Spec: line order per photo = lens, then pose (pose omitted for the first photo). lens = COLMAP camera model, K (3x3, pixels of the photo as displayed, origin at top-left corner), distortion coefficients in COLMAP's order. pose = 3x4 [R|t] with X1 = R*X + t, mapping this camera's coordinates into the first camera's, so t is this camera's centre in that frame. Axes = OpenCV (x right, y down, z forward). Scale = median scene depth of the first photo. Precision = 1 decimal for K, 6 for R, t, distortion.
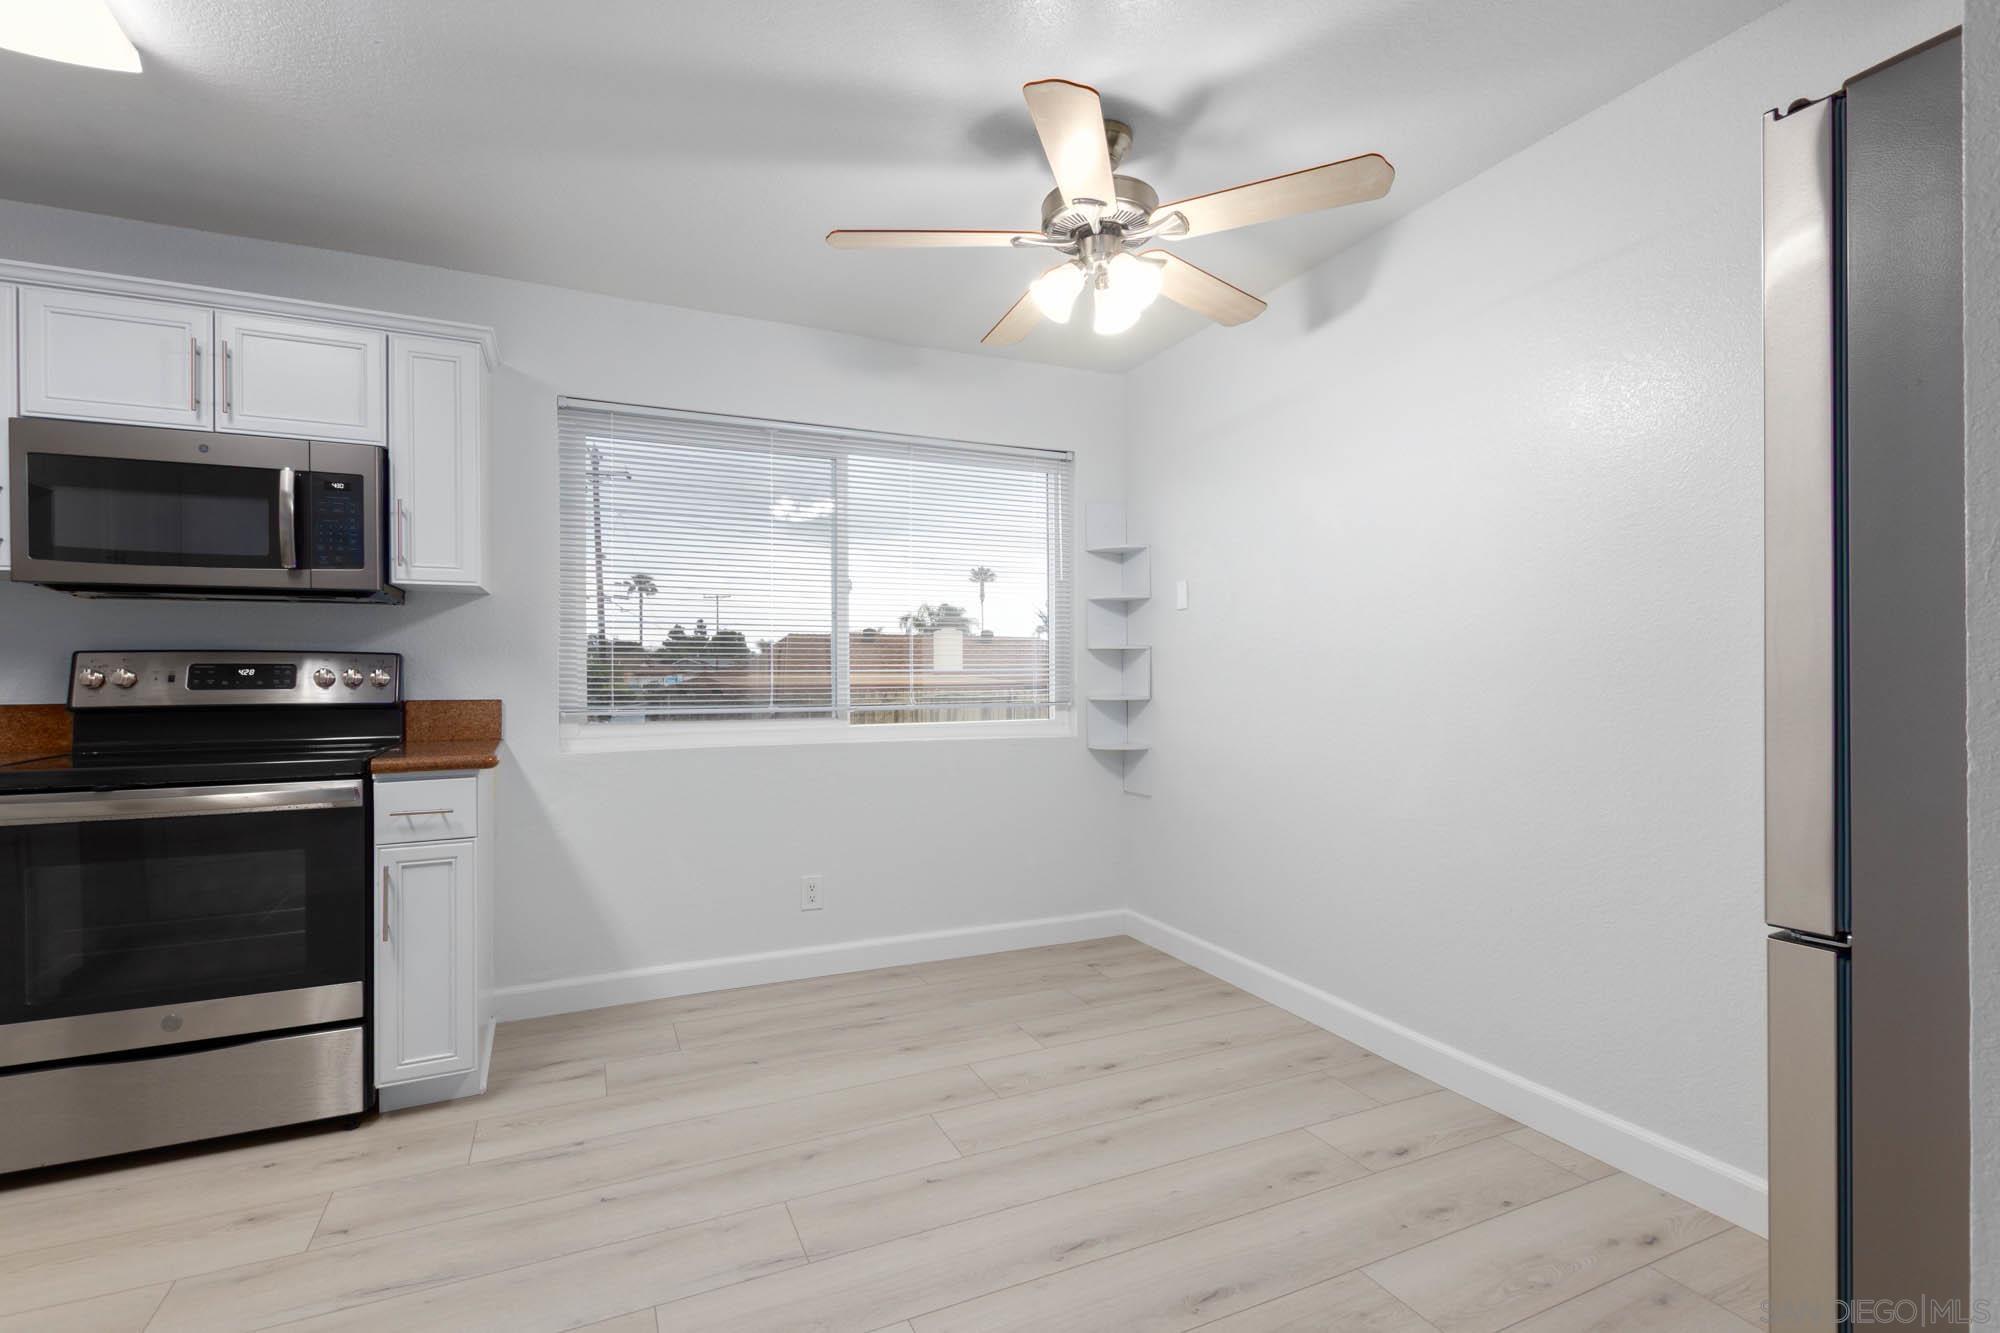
lens RADIAL K [[911.4, 0, 984.3], [0, 911.4, 668.4], [0, 0, 1]] dist [0.001630, -0.001597]
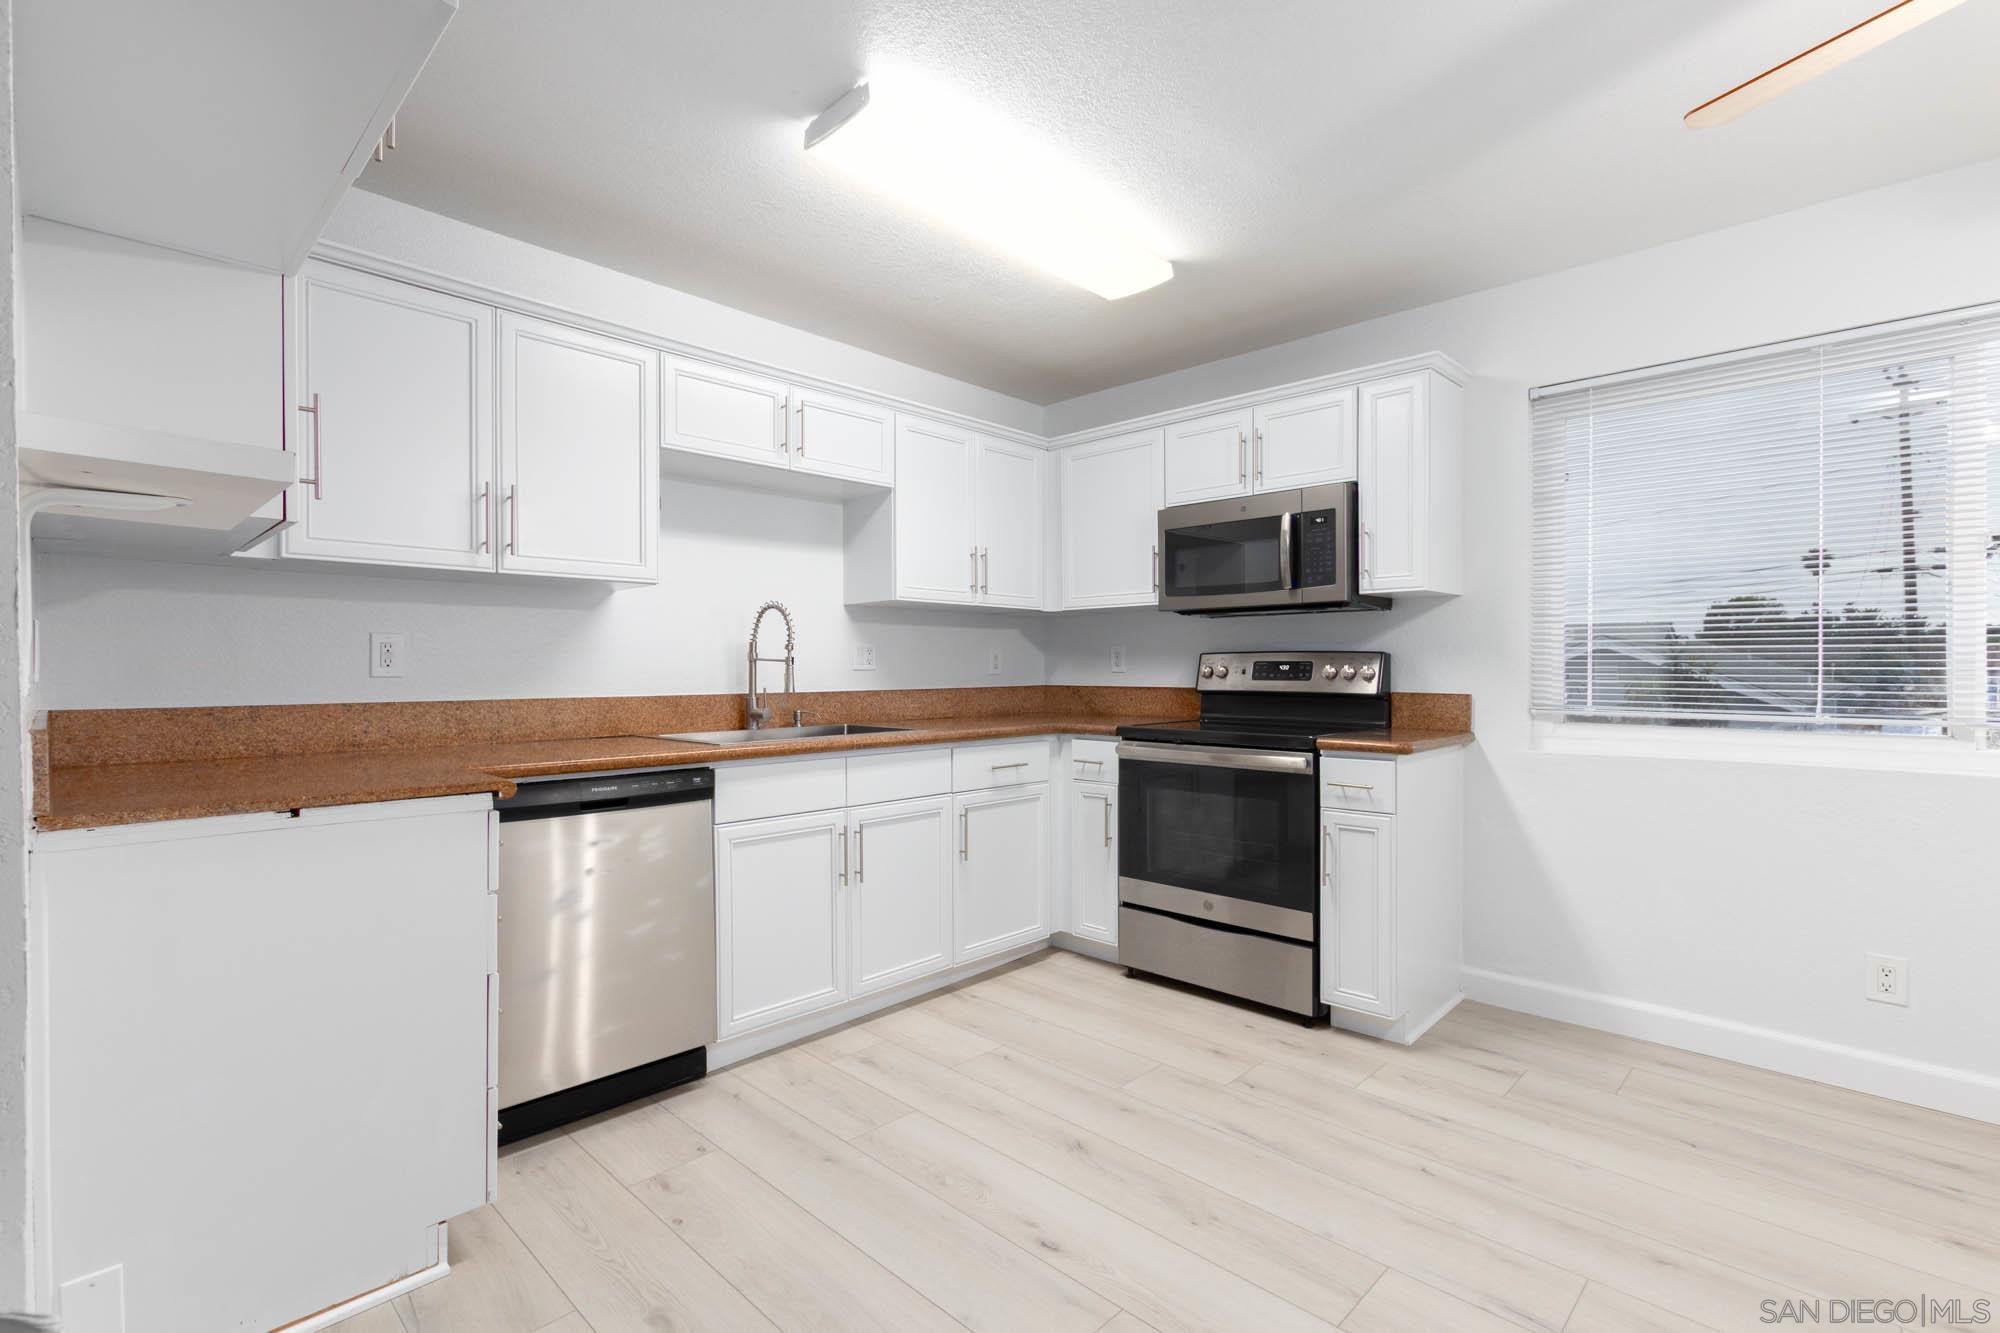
lens RADIAL K [[911.4, 0, 999.1], [0, 911.4, 667.5], [0, 0, 1]] dist [0.001630, -0.001597]
pose [[0.360082, 0.002337, -0.932918, 0.270100], [0.000324, 0.999996, 0.002630, 0.000420], [0.932921, -0.001249, 0.360080, 0.115732]]
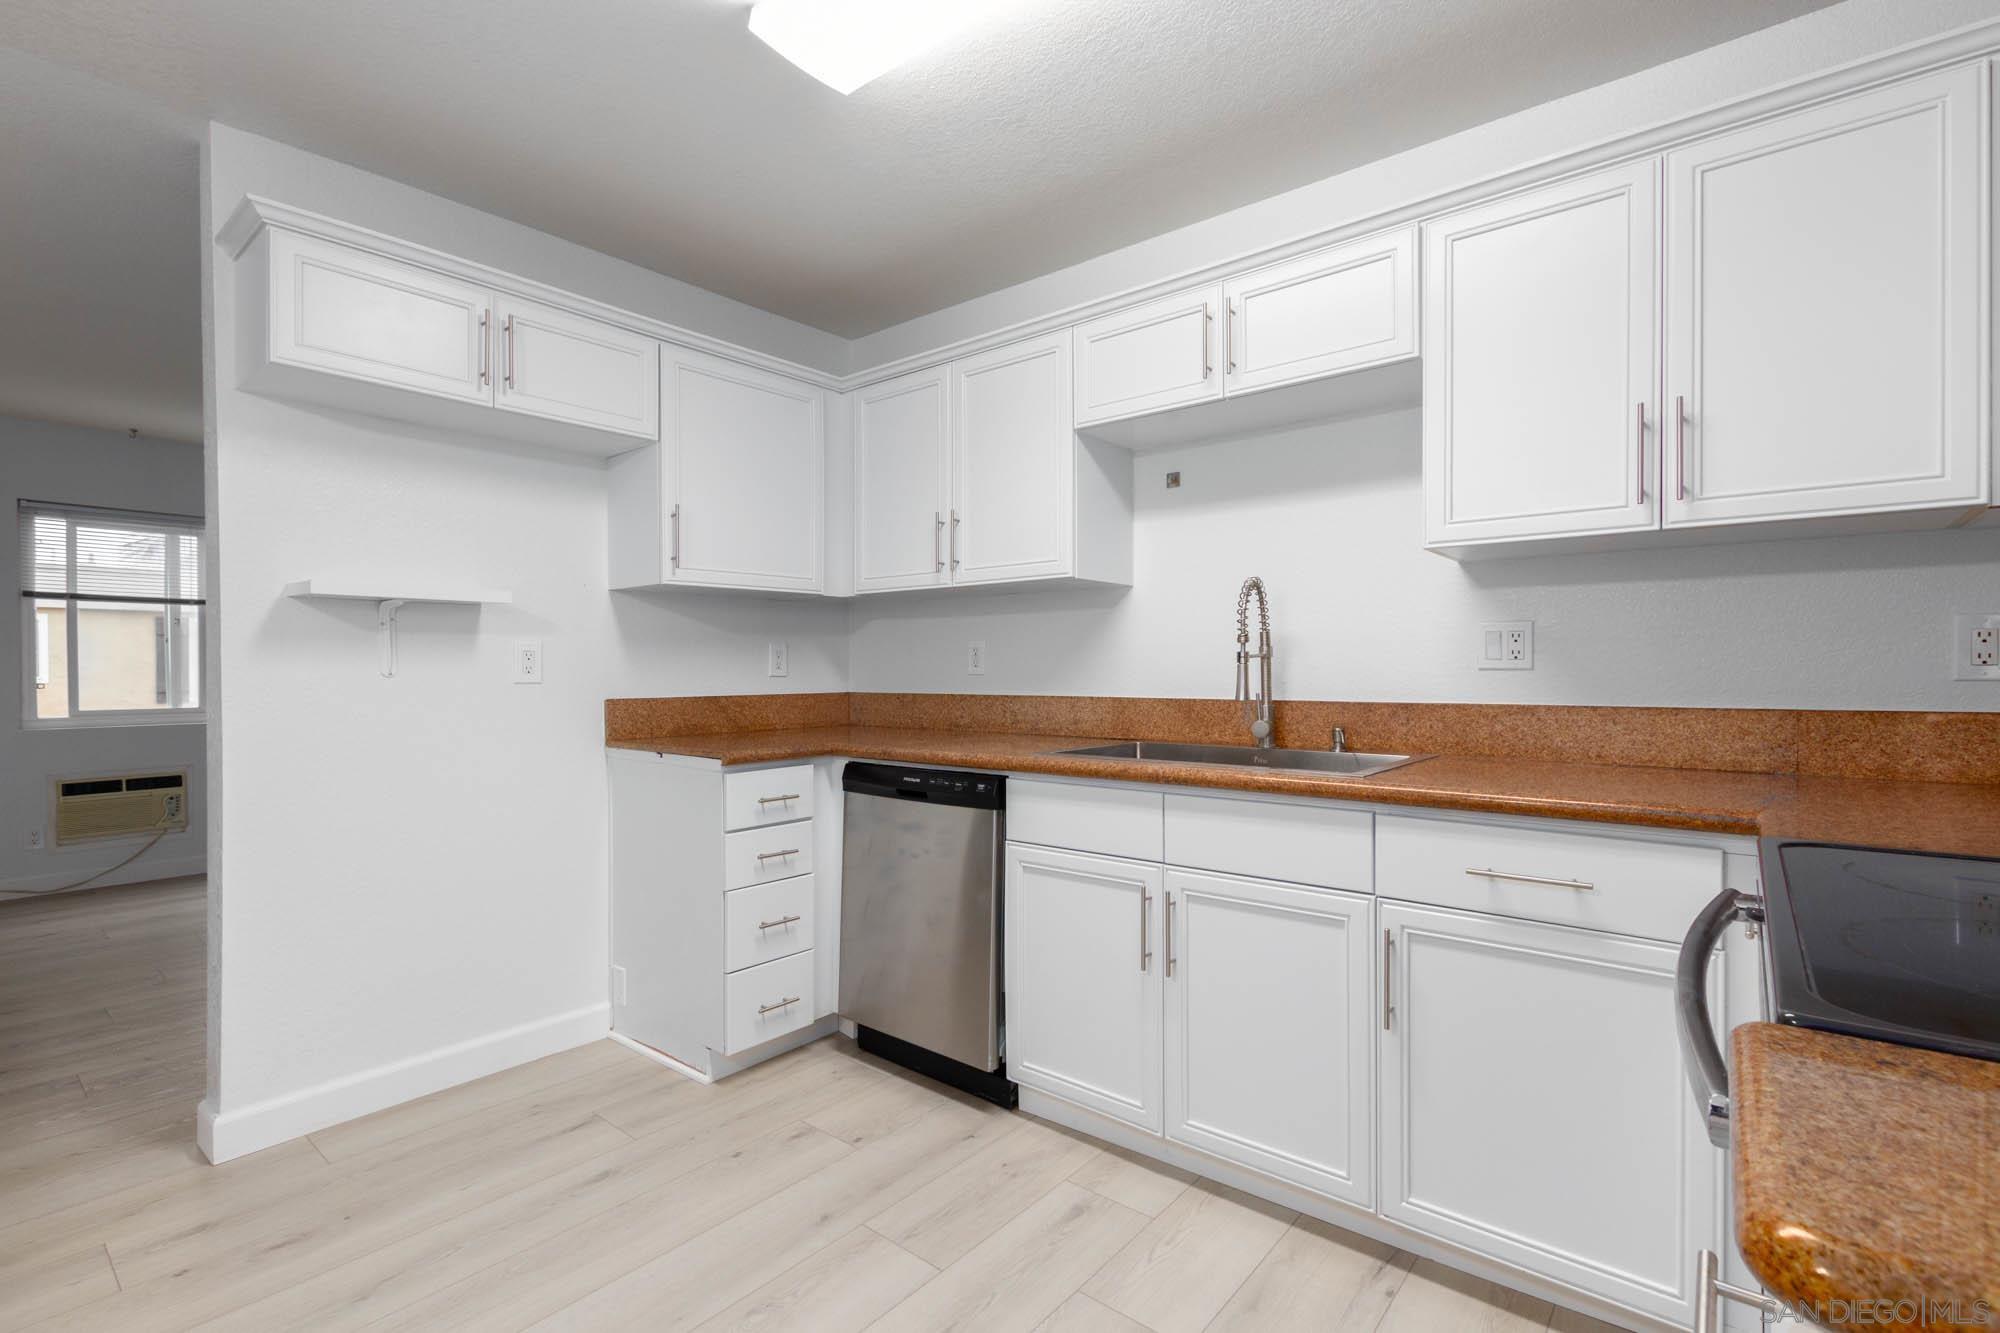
lens RADIAL K [[911.4, 0, 991.4], [0, 911.4, 671.9], [0, 0, 1]] dist [0.001630, -0.001597]
pose [[-0.905370, 0.007507, -0.424557, -0.550819], [0.006016, 0.999970, 0.004852, 0.004212], [0.424580, 0.001839, -0.905388, 1.246974]]
